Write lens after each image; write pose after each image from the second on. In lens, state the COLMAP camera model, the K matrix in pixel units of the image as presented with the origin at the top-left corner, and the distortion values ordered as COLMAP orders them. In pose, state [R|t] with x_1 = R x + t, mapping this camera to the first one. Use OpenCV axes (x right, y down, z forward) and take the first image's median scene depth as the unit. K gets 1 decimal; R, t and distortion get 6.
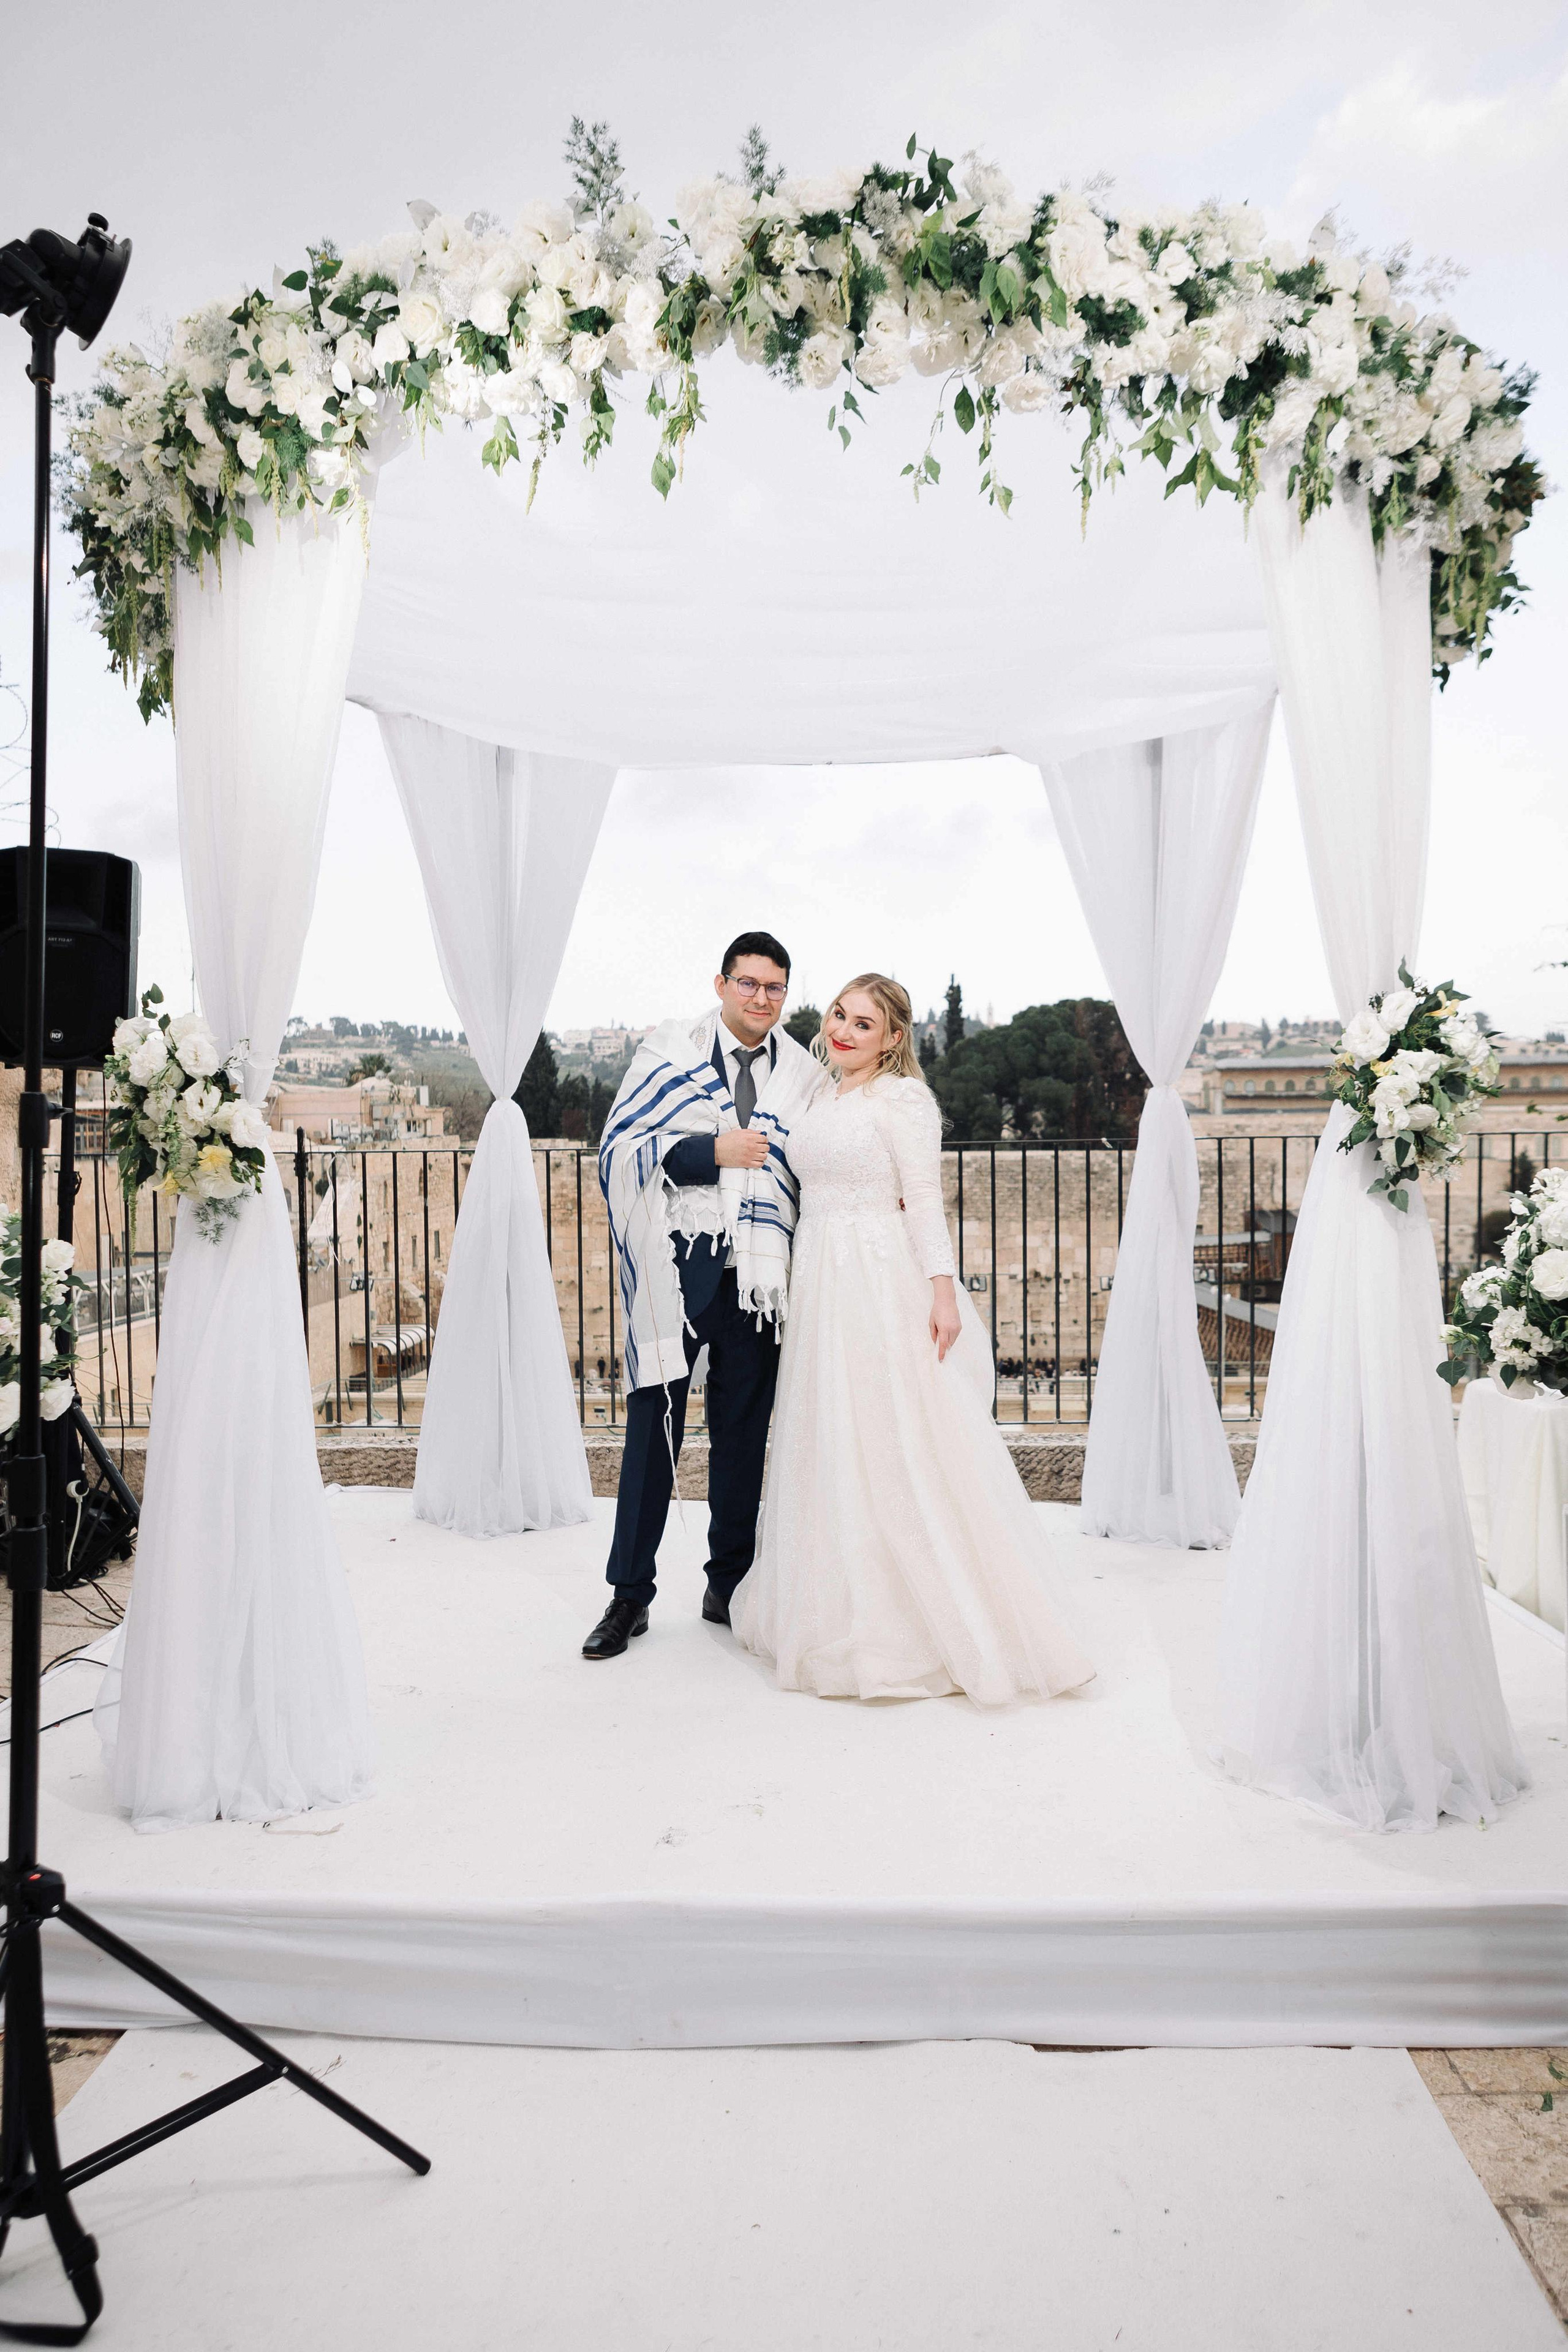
lens RADIAL K [[1607.8, 0, 784.0], [0, 1607.8, 1176.0], [0, 0, 1]] dist [0.009486, 0.003721]
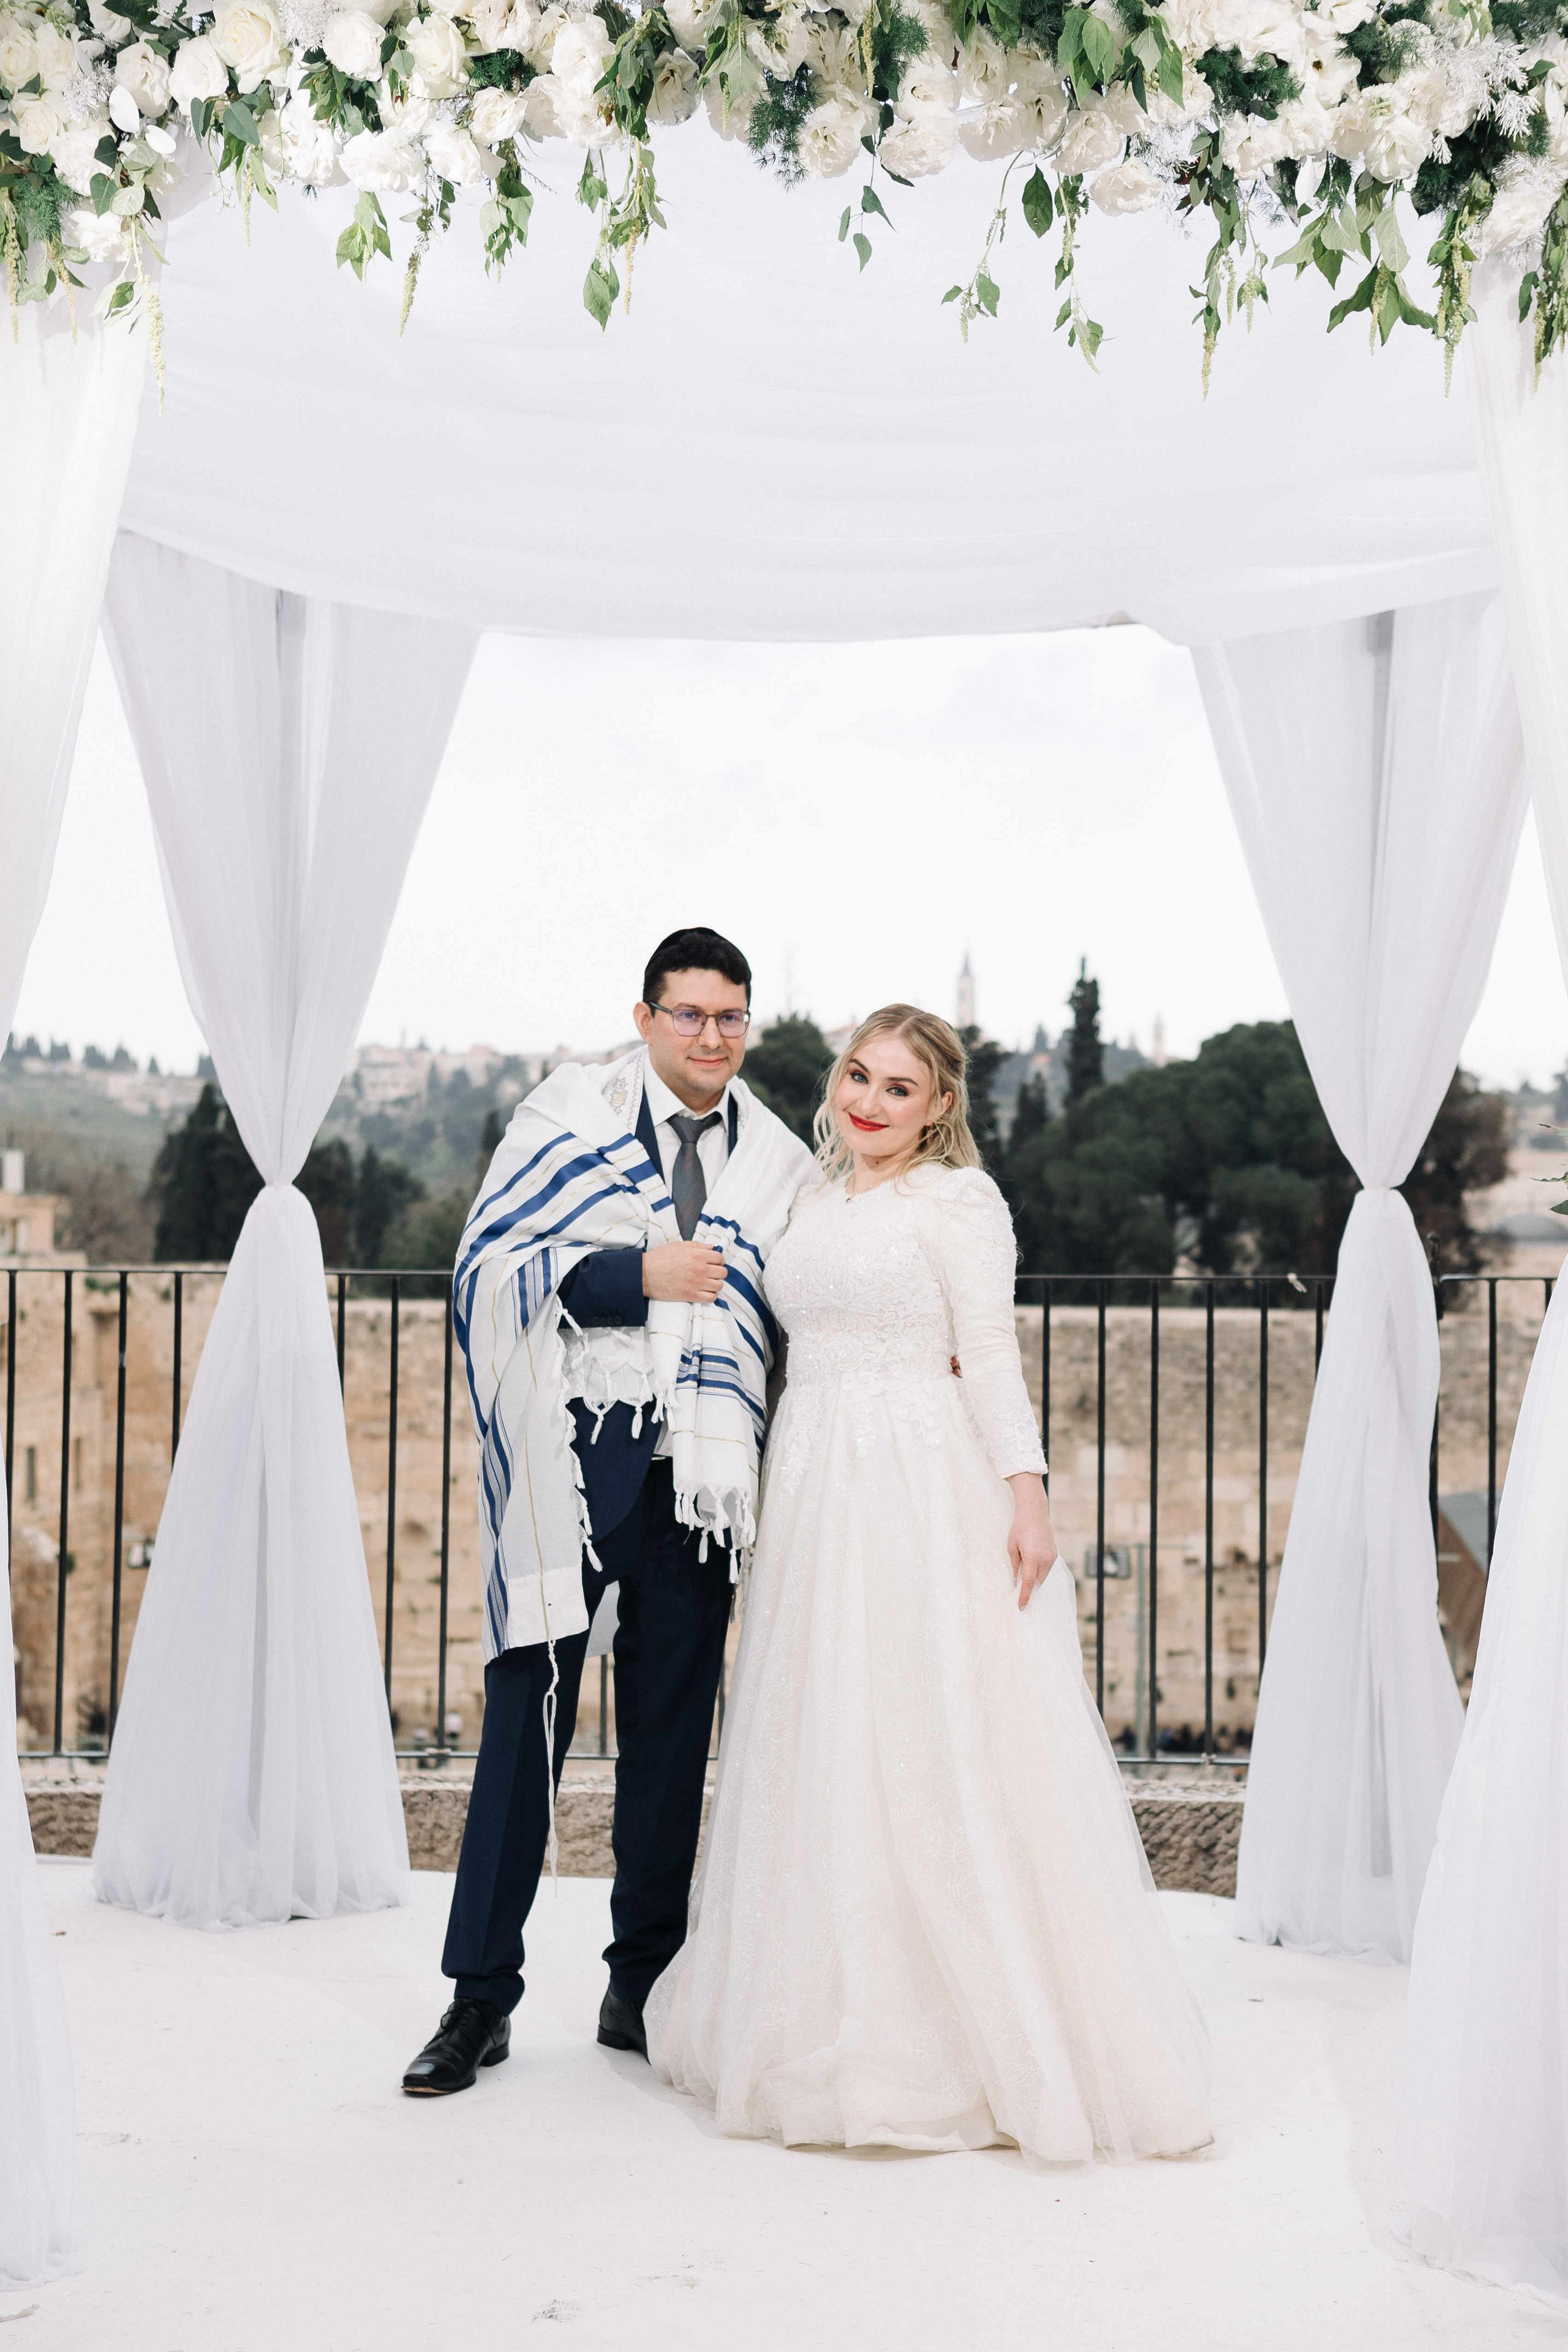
lens RADIAL K [[3244.0, 0, 781.8], [0, 3244.0, 1108.2], [0, 0, 1]] dist [-0.282441, -0.004335]
pose [[0.999664, 0.023233, 0.011457, -0.003644], [-0.022306, 0.996908, -0.075342, 0.014348], [-0.013172, 0.075061, 0.997092, -0.282564]]
